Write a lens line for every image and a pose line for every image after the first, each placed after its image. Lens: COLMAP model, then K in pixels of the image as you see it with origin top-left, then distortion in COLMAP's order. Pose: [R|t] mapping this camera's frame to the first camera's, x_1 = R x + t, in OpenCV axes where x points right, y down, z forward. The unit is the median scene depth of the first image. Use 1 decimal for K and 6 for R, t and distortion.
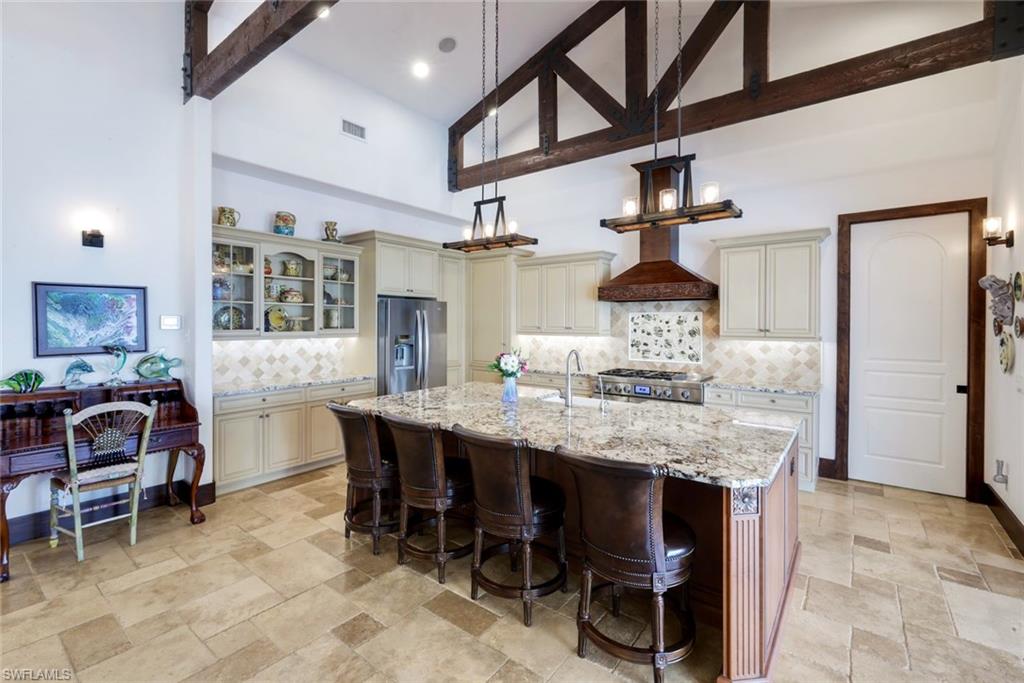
lens RADIAL K [[445.2, 0, 513.4], [0, 445.2, 331.3], [0, 0, 1]] dist [0.002457, 0.000442]
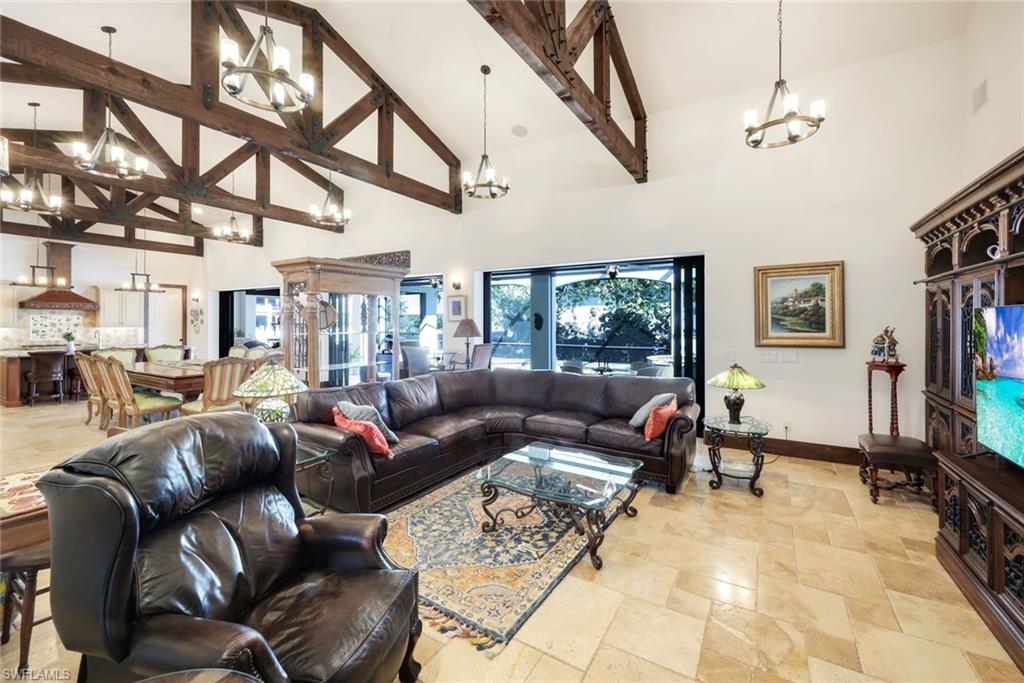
lens RADIAL K [[421.9, 0, 505.8], [0, 421.9, 316.9], [0, 0, 1]] dist [0.009508, -0.000150]
pose [[-0.091444, 0.007883, 0.995779, -1.829271], [0.013686, 0.999884, -0.006659, 0.006092], [-0.995716, 0.013020, -0.091541, -0.877735]]
